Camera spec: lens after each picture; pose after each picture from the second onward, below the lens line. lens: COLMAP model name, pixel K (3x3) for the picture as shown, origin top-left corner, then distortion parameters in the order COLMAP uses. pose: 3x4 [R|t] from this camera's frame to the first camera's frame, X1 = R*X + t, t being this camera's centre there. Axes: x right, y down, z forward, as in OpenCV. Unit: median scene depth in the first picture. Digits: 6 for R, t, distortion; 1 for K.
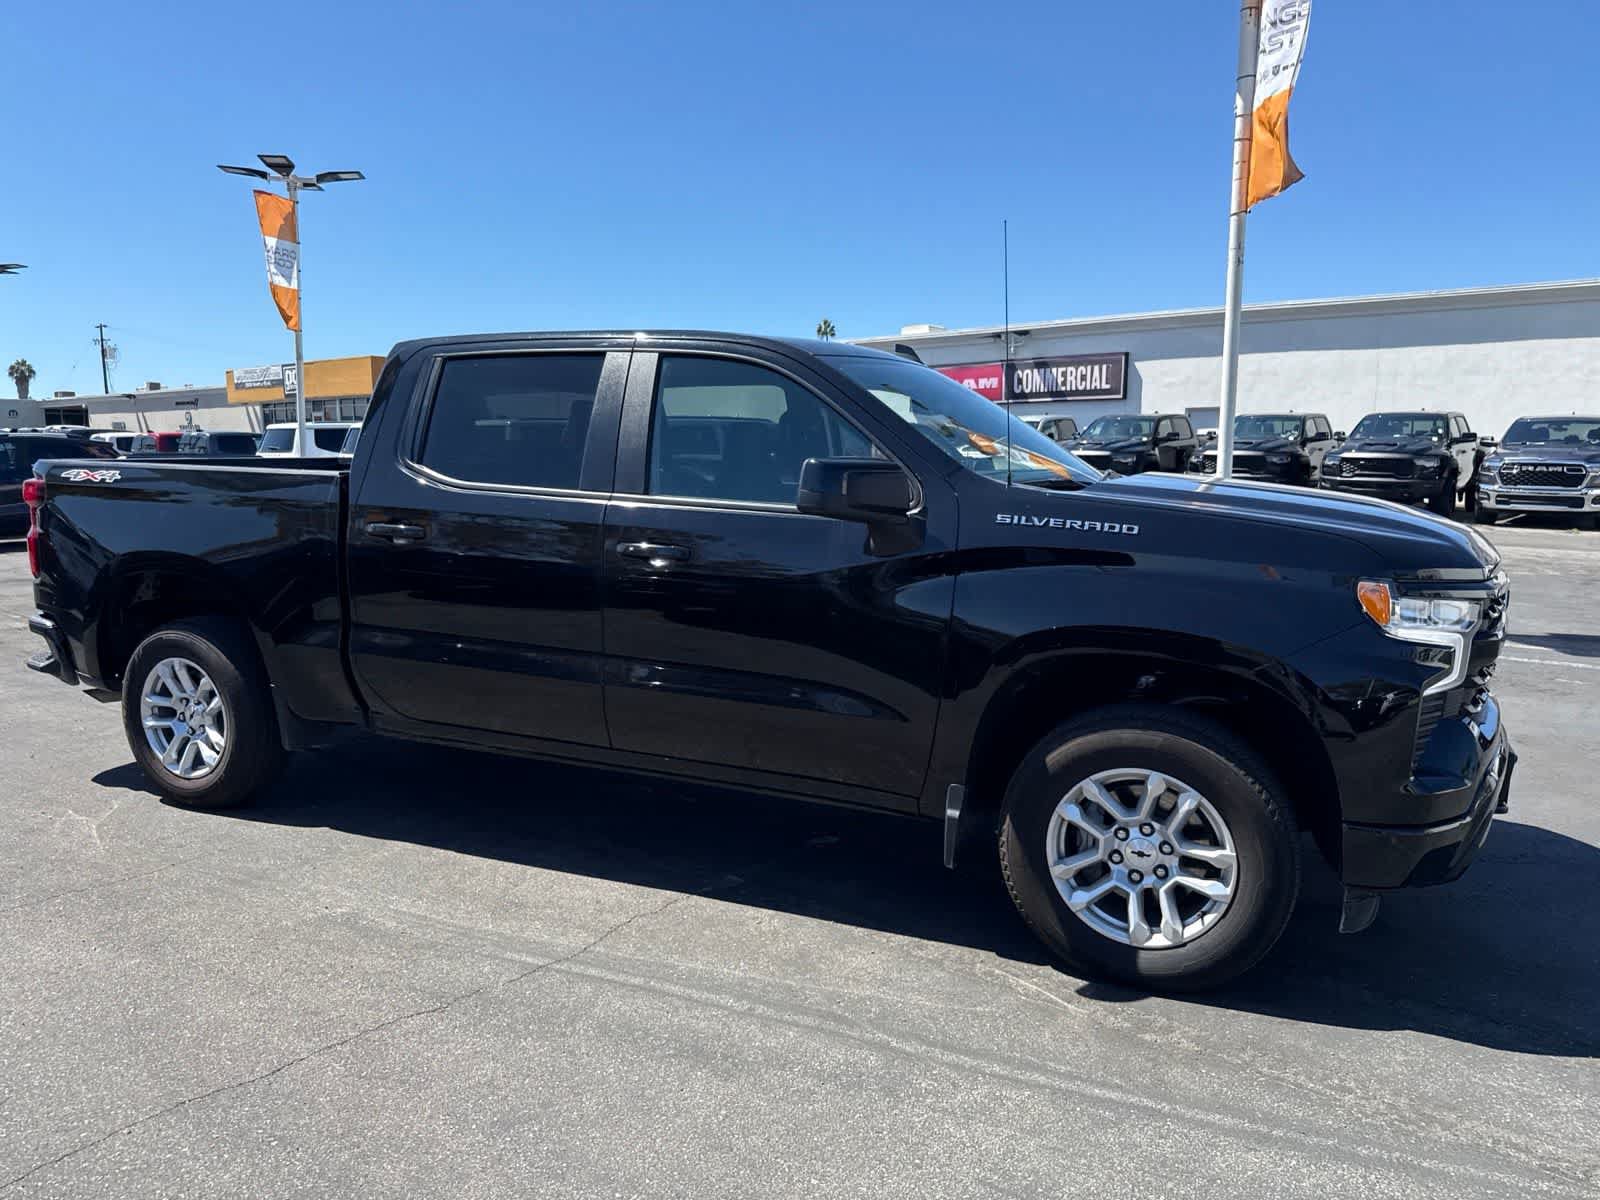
lens RADIAL K [[1134.5, 0, 804.1], [0, 1134.5, 603.7], [0, 0, 1]] dist [0.027122, -0.034994]
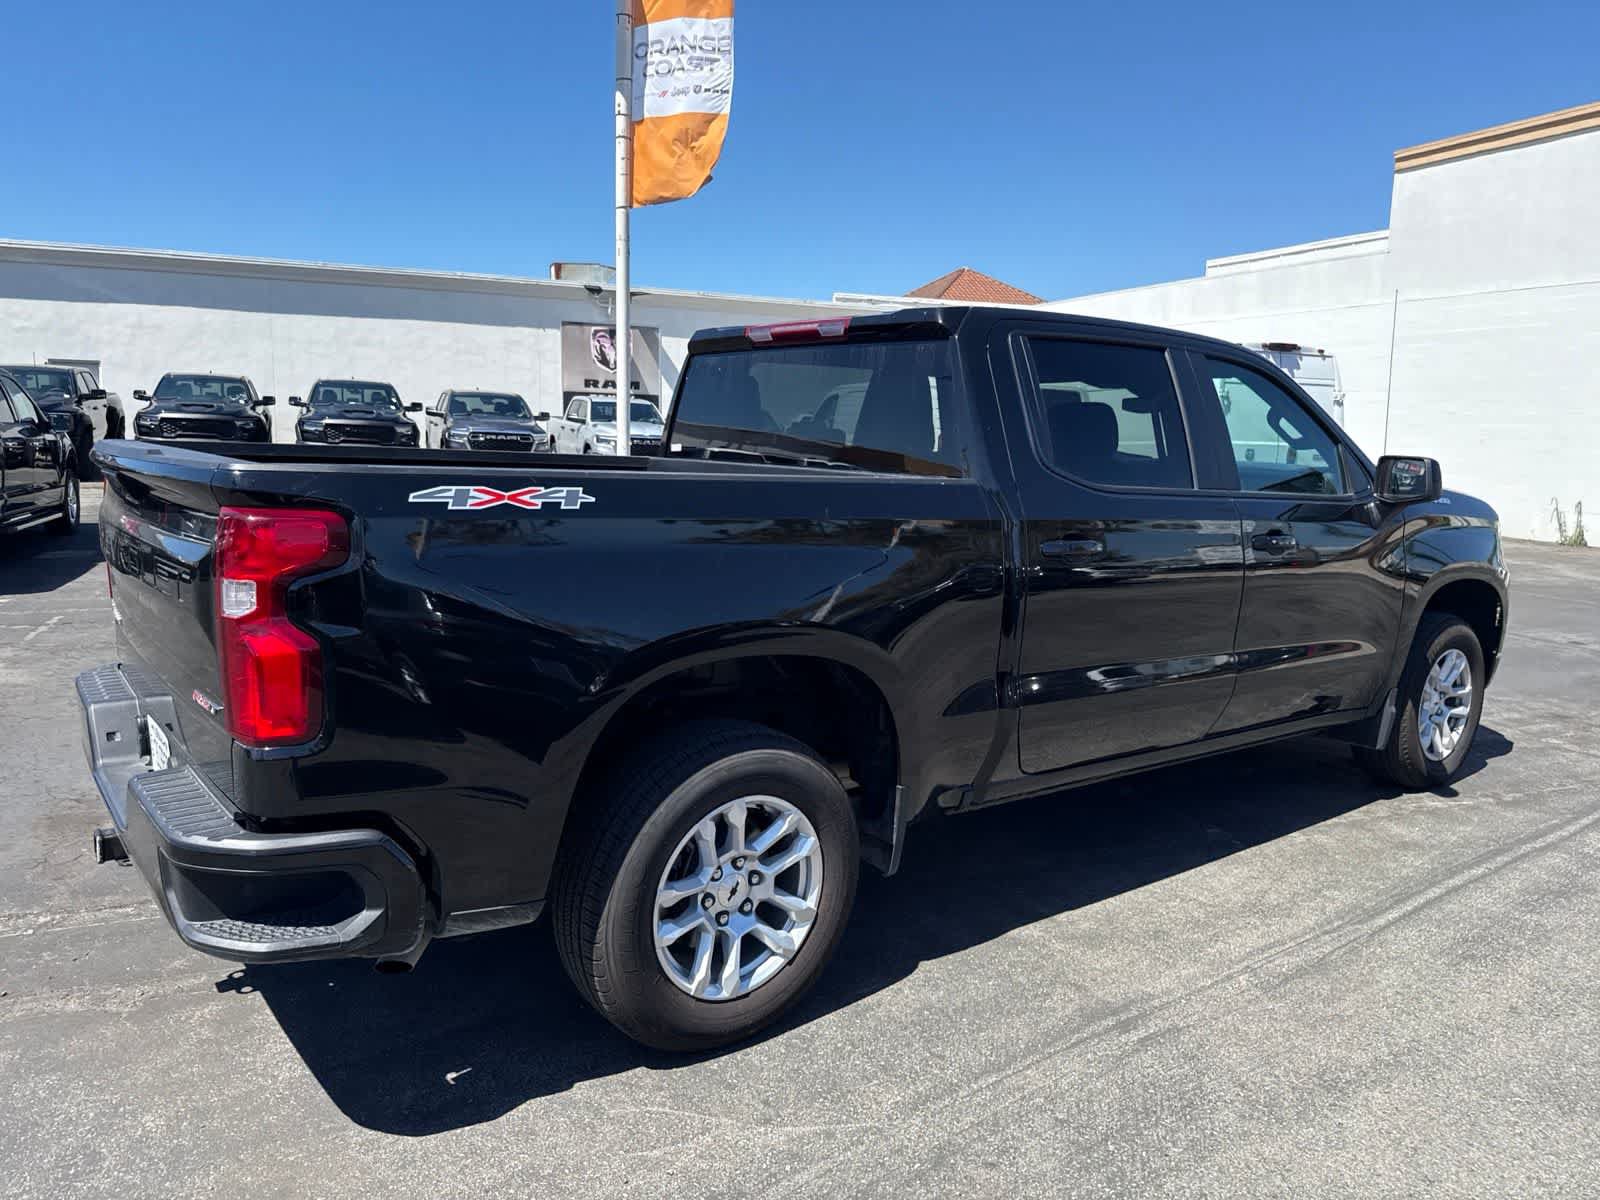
lens RADIAL K [[1134.5, 0, 800.6], [0, 1134.5, 608.8], [0, 0, 1]] dist [0.027122, -0.034994]
pose [[0.472279, -0.129648, 0.871862, -1.129966], [0.094191, 0.990883, 0.096324, -0.114217], [-0.876402, 0.036629, 0.480186, 0.751047]]
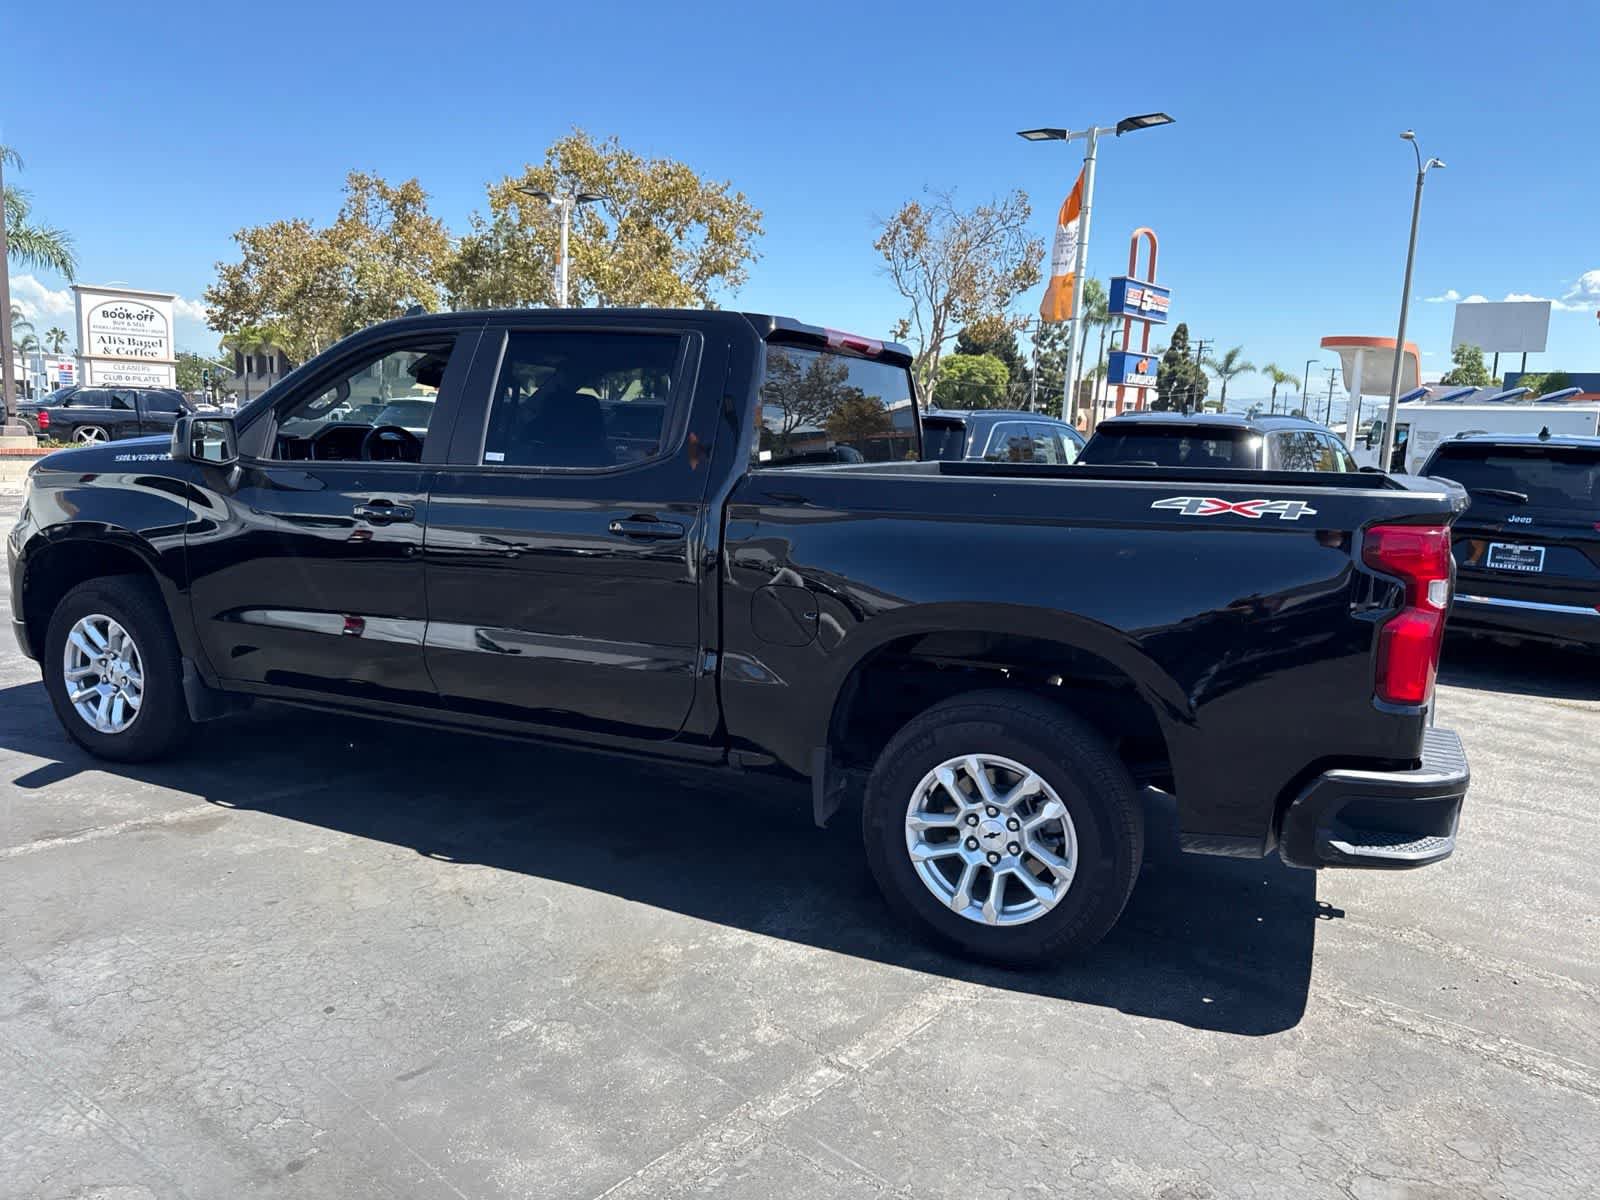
lens RADIAL K [[1134.5, 0, 808.4], [0, 1134.5, 589.4], [0, 0, 1]] dist [0.027122, -0.034994]
pose [[-0.999126, -0.040652, -0.009757, -0.268331], [-0.041755, 0.958812, 0.280956, -0.319287], [-0.002066, 0.281118, -0.959671, 2.215266]]
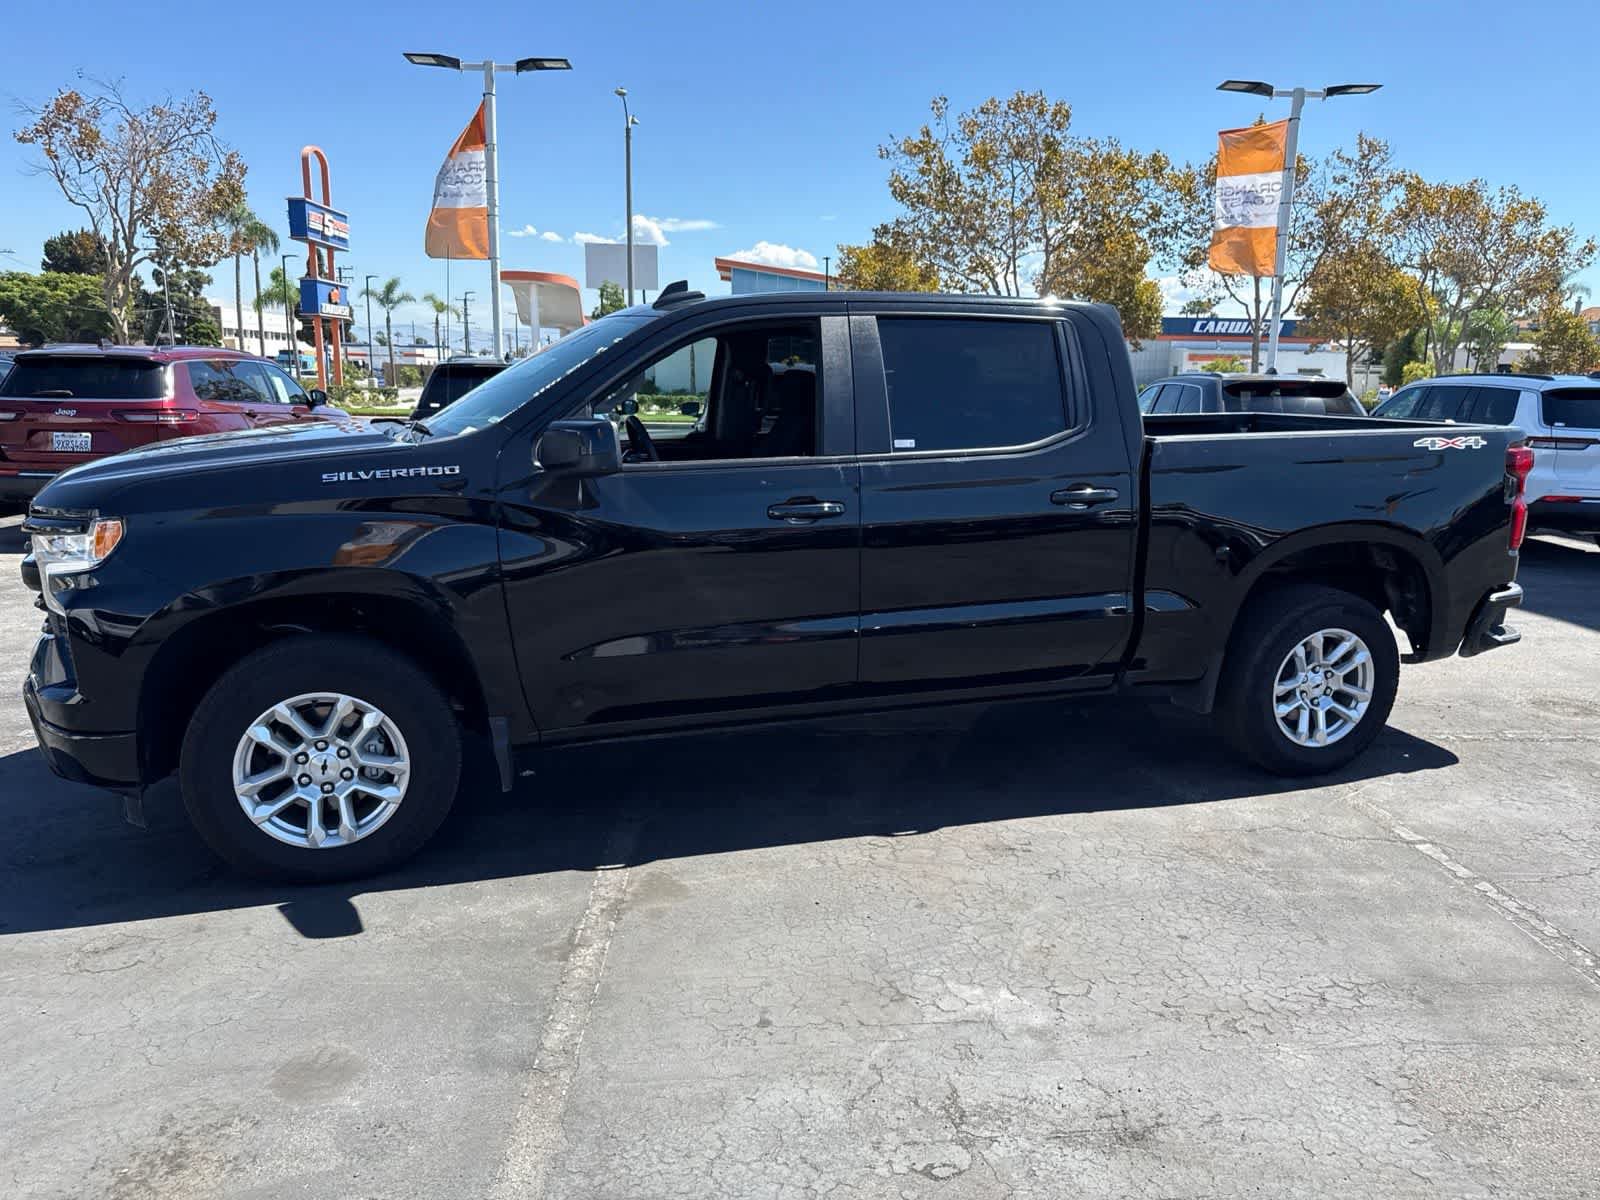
lens RADIAL K [[1134.5, 0, 809.0], [0, 1134.5, 608.1], [0, 0, 1]] dist [0.027122, -0.034994]
pose [[-0.740803, 0.121701, -0.660606, 0.683666], [-0.109044, 0.948618, 0.297042, -0.292272], [0.662813, 0.292085, -0.689468, 1.933549]]
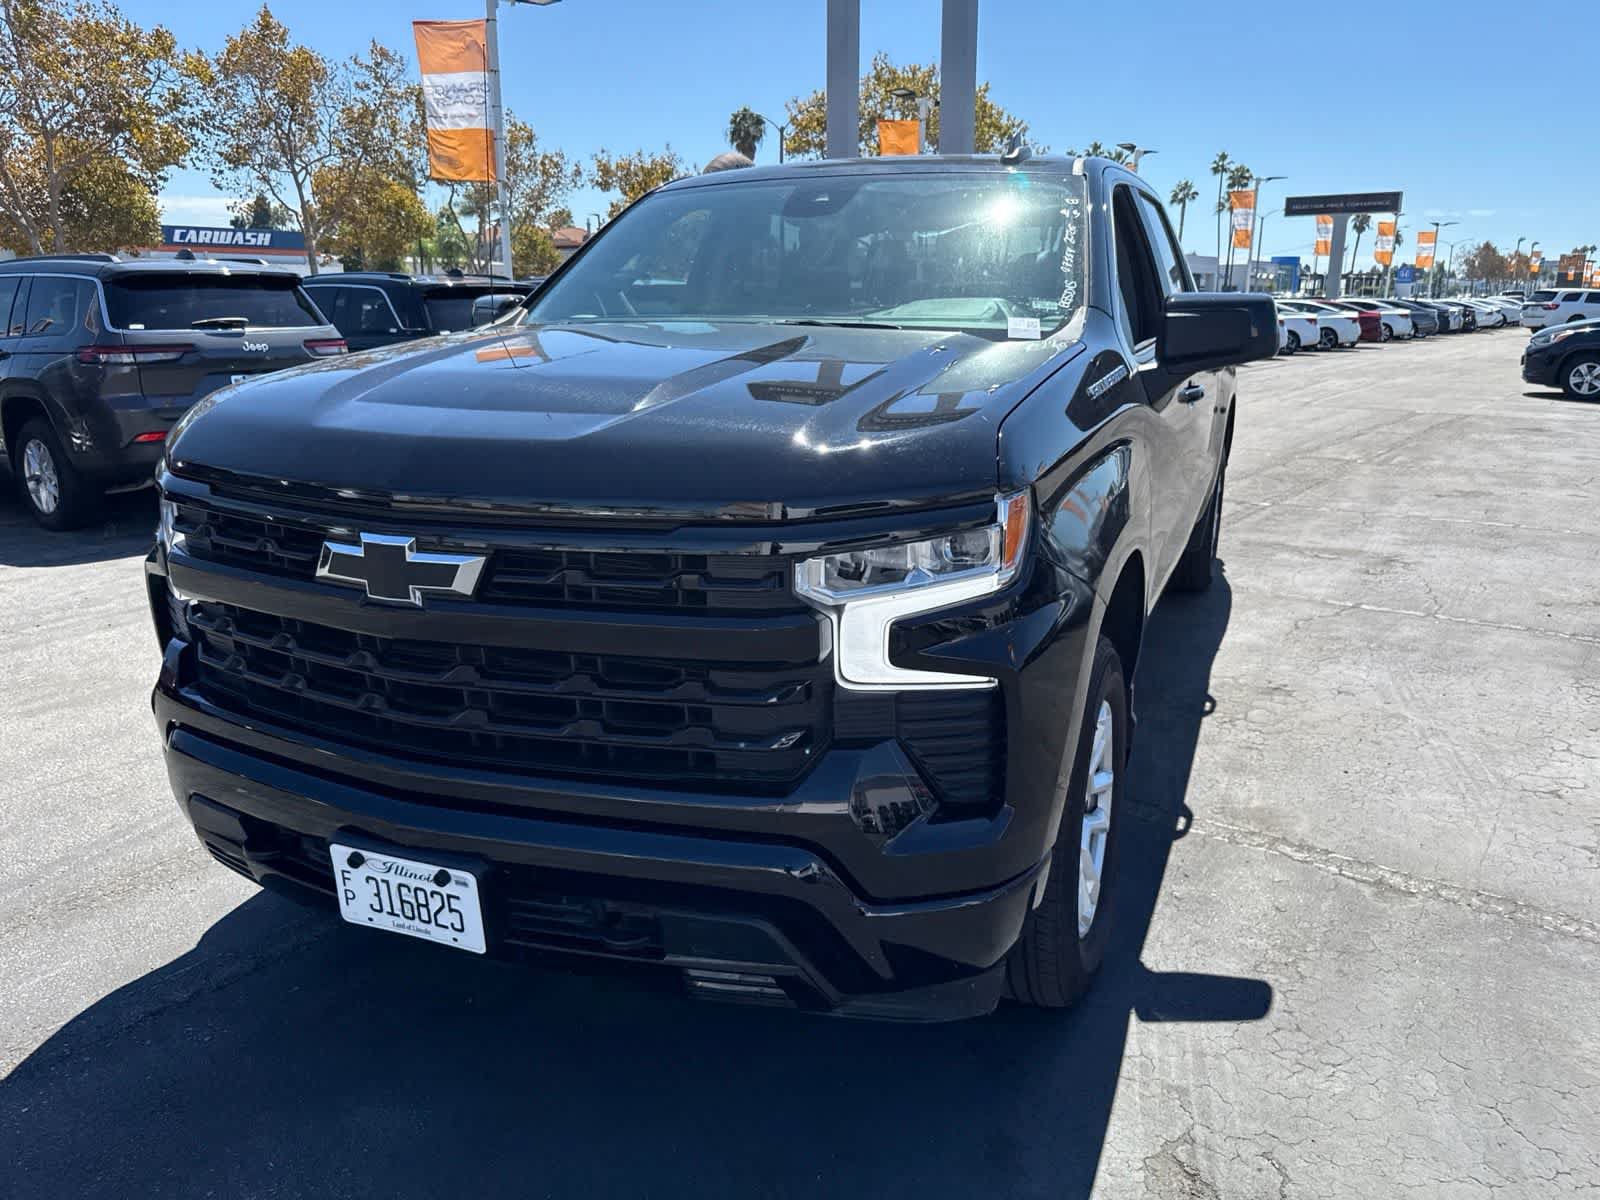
lens RADIAL K [[1134.5, 0, 811.6], [0, 1134.5, 595.7], [0, 0, 1]] dist [0.027122, -0.034994]
pose [[0.028982, 0.251099, -0.967527, 0.936366], [-0.134328, 0.960132, 0.245156, -0.123928], [0.990513, 0.122861, 0.061556, 0.971556]]
